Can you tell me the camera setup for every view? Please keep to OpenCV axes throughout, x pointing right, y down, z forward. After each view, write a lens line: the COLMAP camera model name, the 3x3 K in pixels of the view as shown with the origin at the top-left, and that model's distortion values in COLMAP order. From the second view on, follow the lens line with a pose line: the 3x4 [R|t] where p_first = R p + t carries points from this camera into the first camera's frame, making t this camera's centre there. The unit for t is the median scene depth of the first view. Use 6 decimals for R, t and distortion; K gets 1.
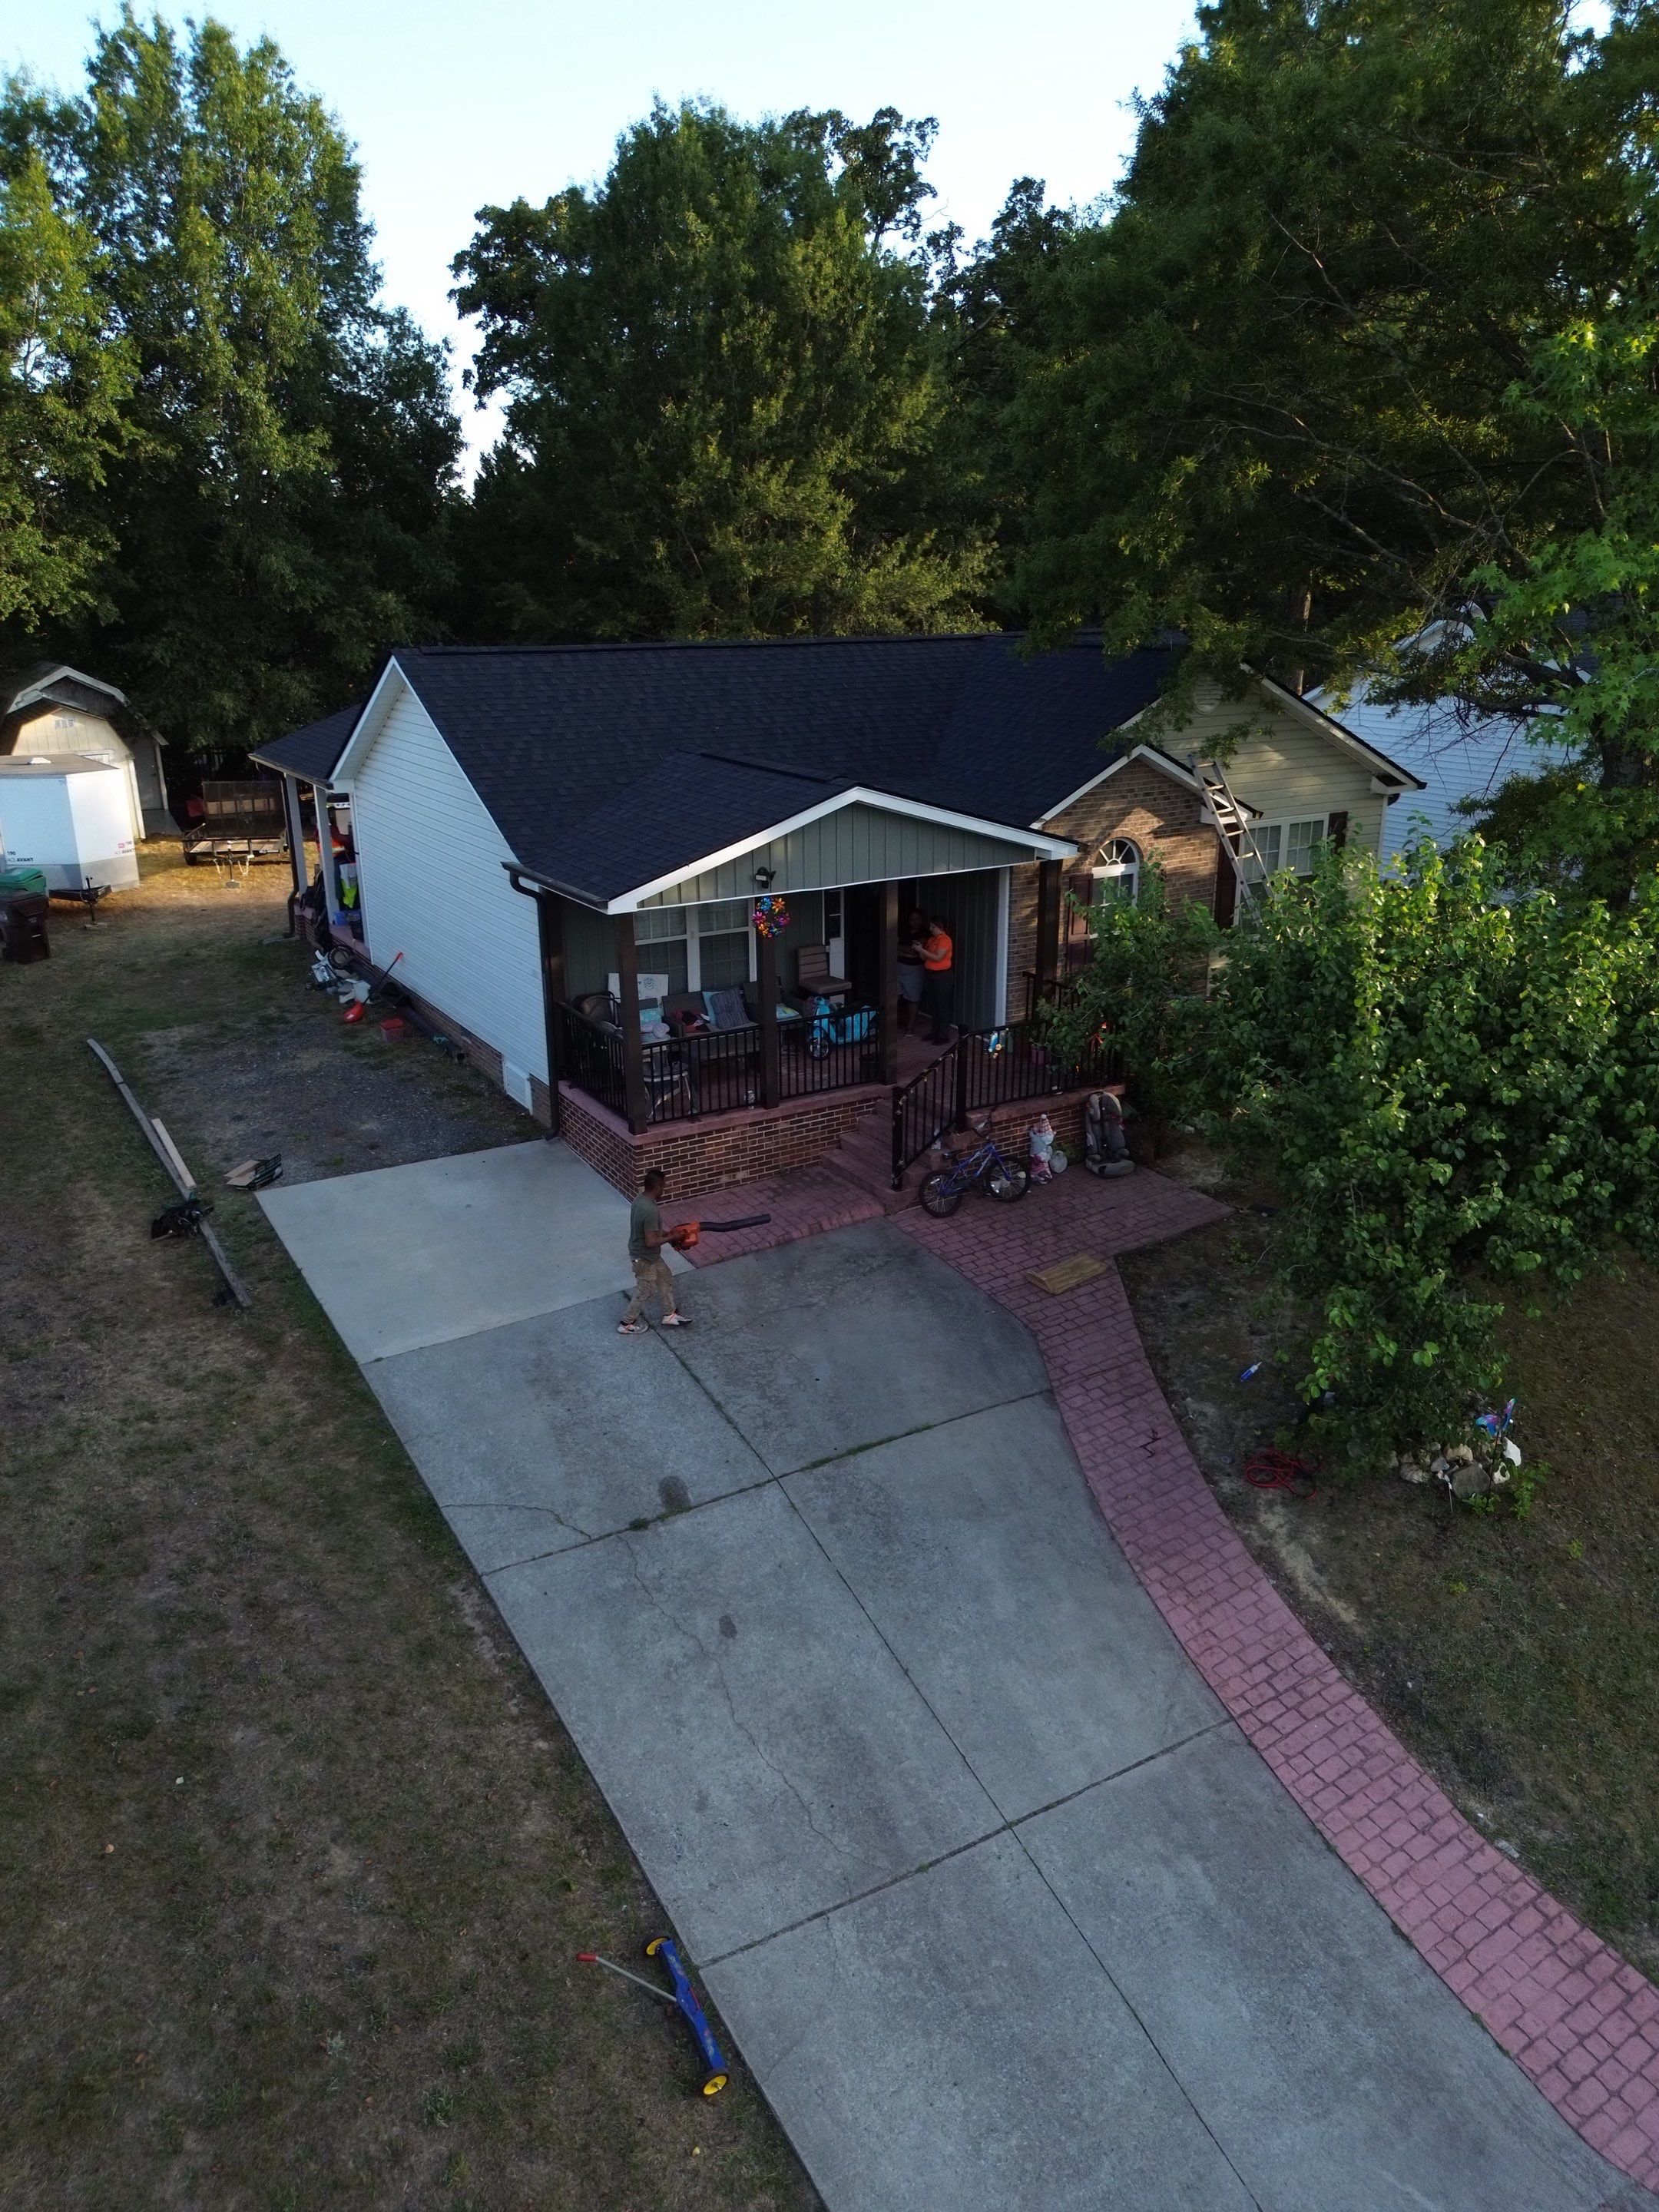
lens RADIAL K [[1560.8, 0, 828.3], [0, 1560.8, 1094.3], [0, 0, 1]] dist [0.058758, -0.045366]
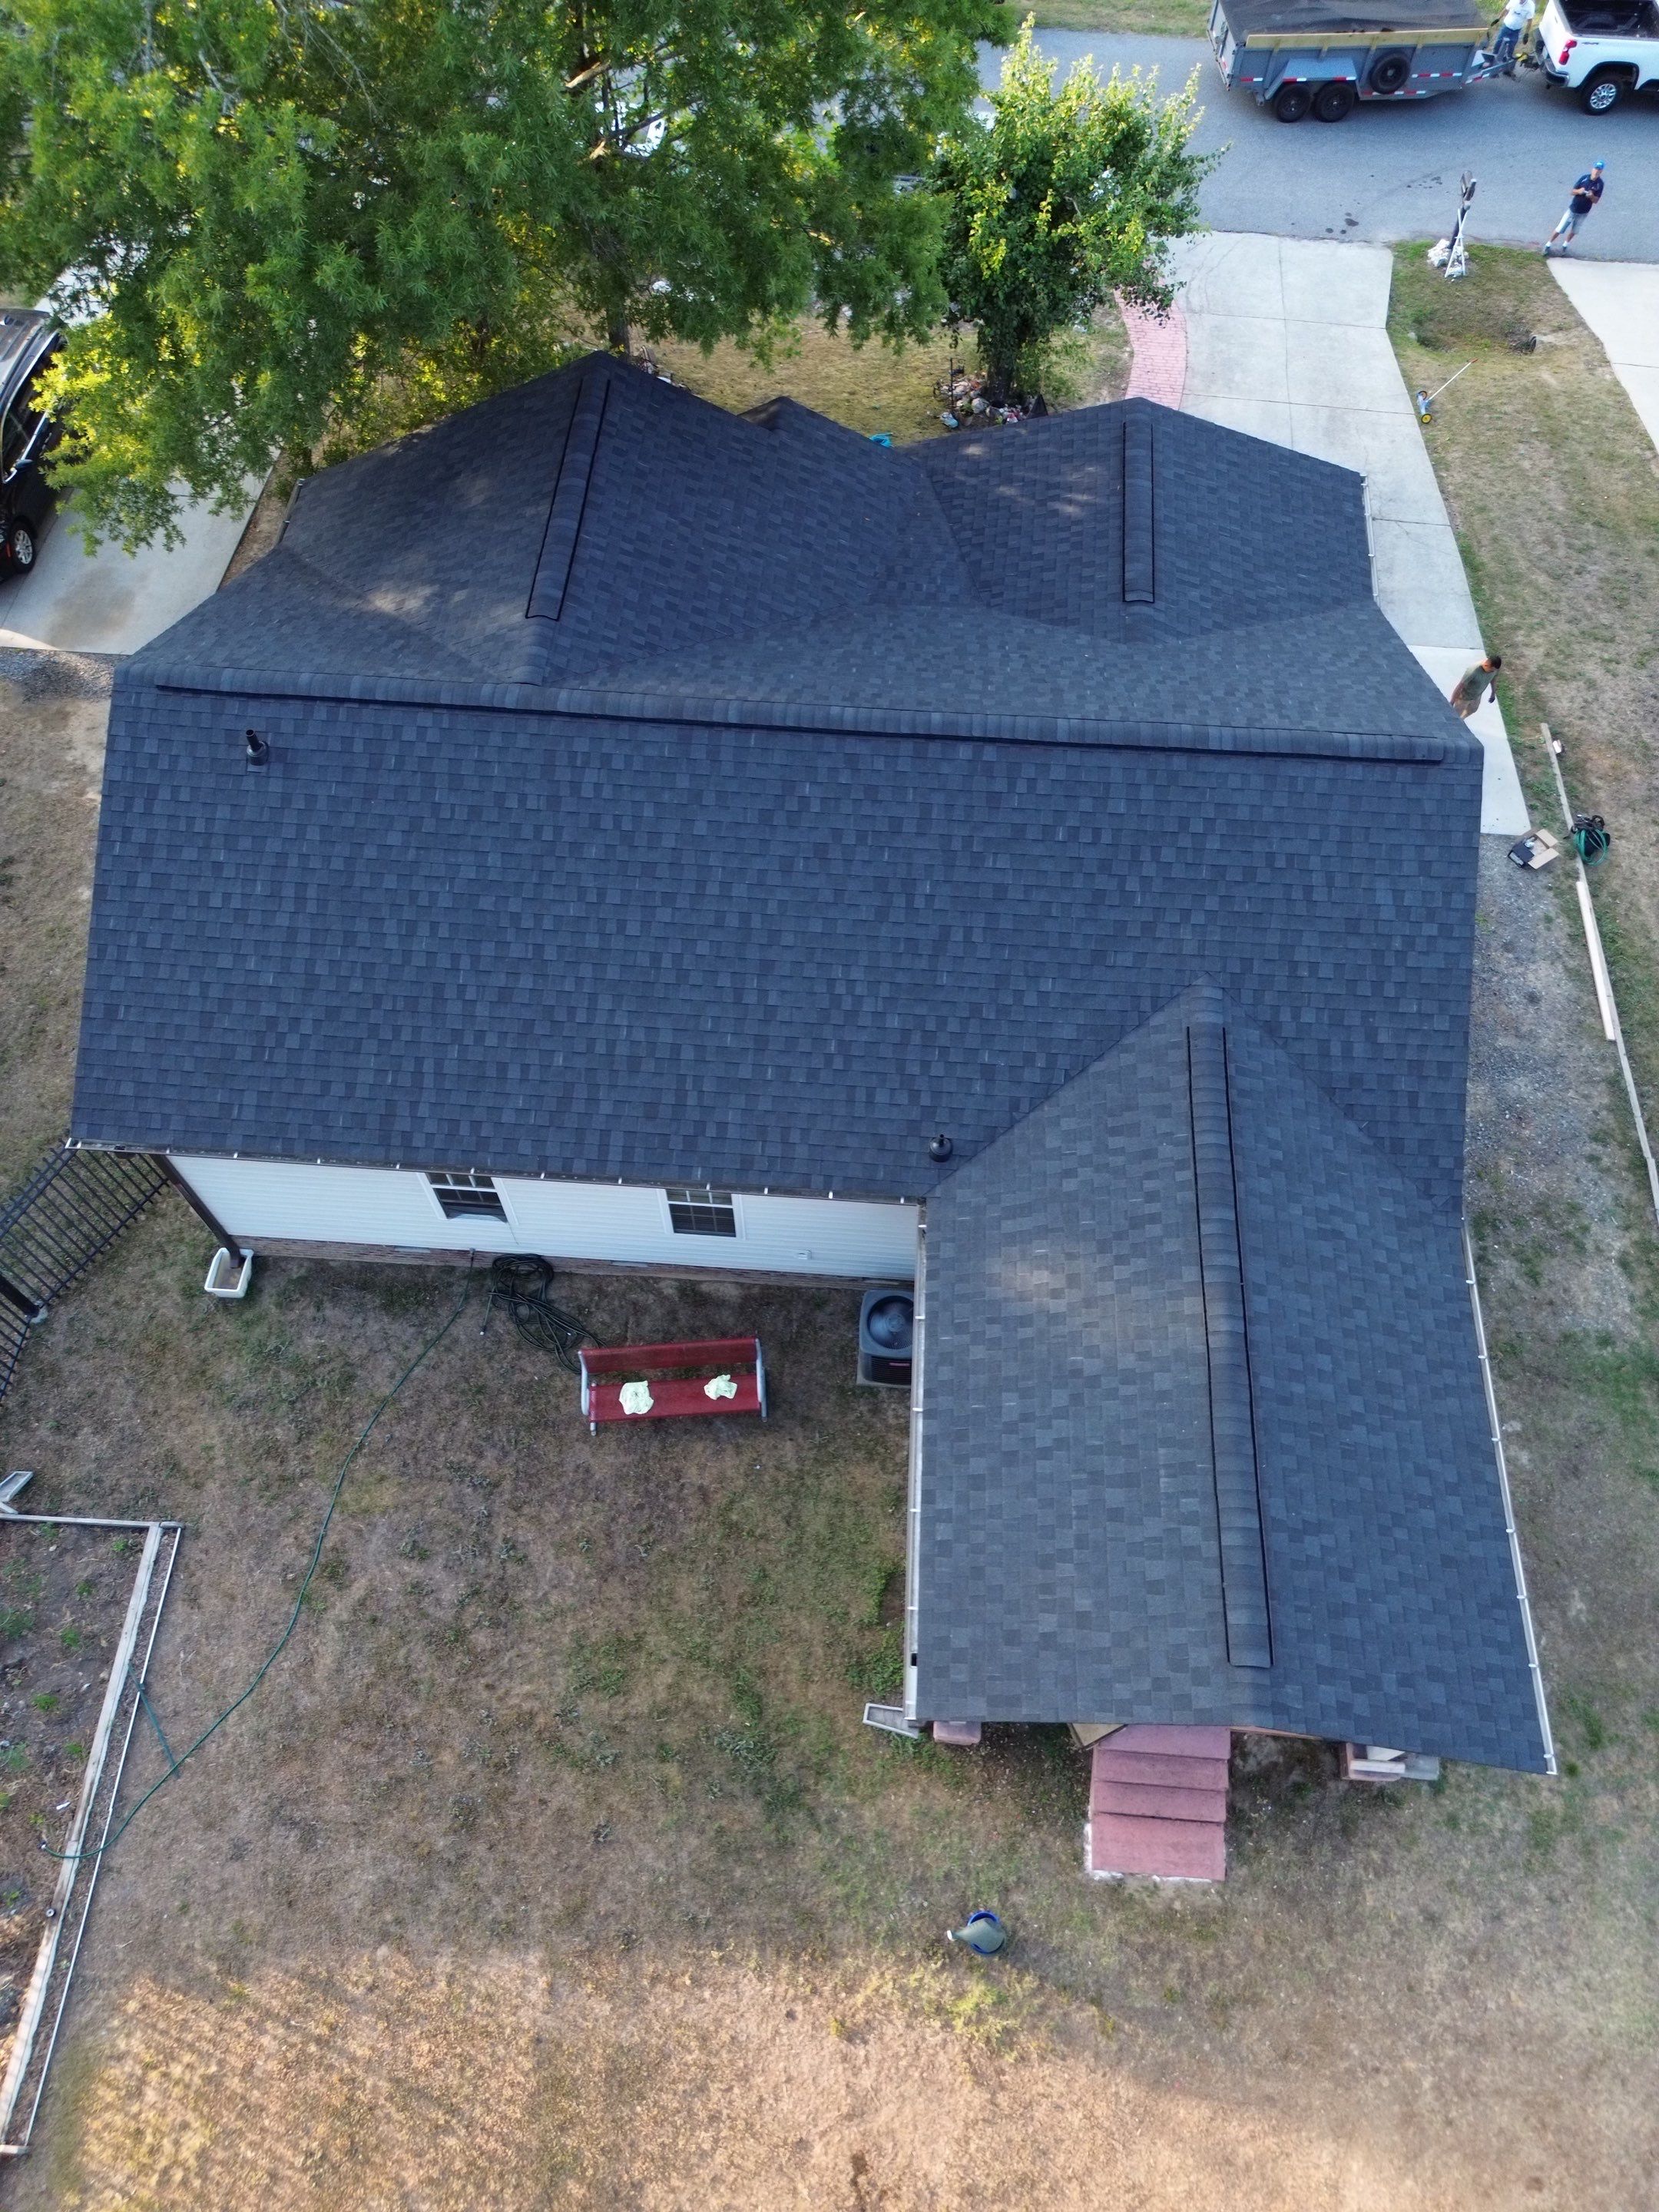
lens RADIAL K [[1560.8, 0, 828.2], [0, 1560.8, 1097.1], [0, 0, 1]] dist [0.058758, -0.045366]
pose [[-0.813815, -0.500887, 0.294647, -0.349323], [0.187916, 0.252963, 0.949051, -1.074683], [-0.549902, 0.827721, -0.111740, 1.479537]]
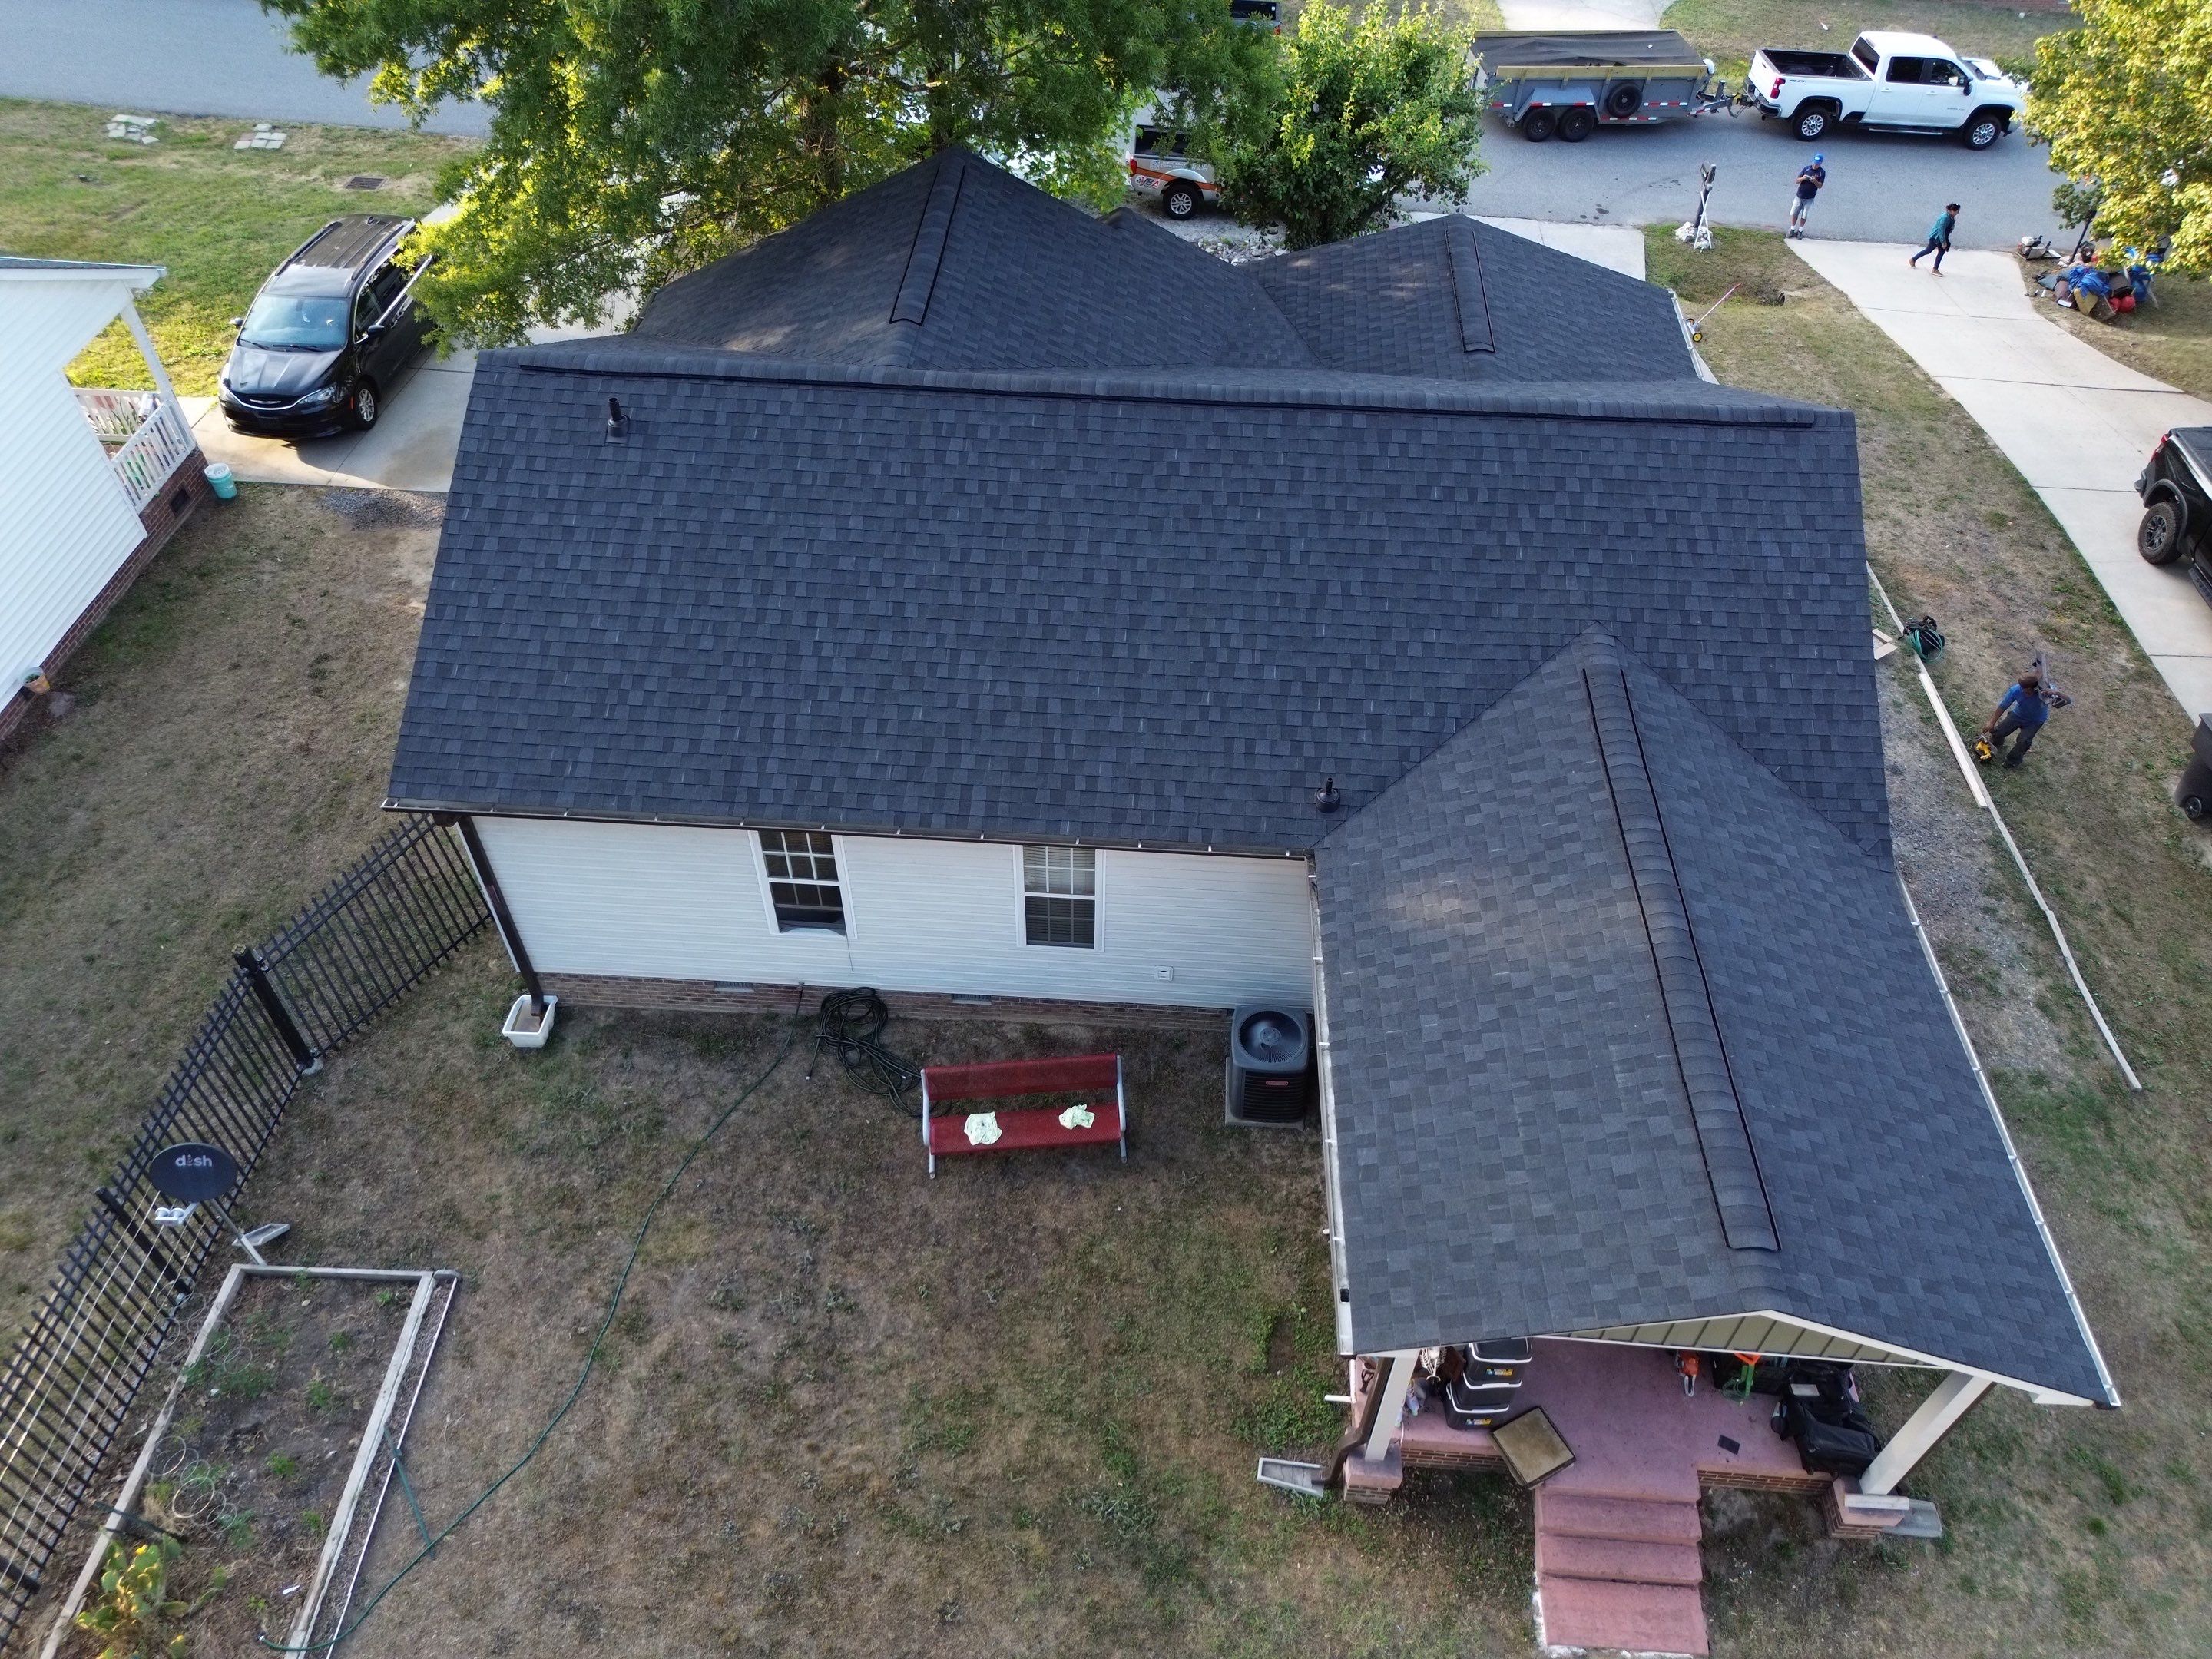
lens RADIAL K [[1560.8, 0, 1112.1], [0, 1560.8, 825.6], [0, 0, 1]] dist [0.058758, -0.045366]
pose [[-0.823331, -0.412731, 0.389589, -0.384944], [0.169832, 0.475817, 0.862992, -0.954846], [-0.541557, 0.776692, -0.321660, 1.684778]]
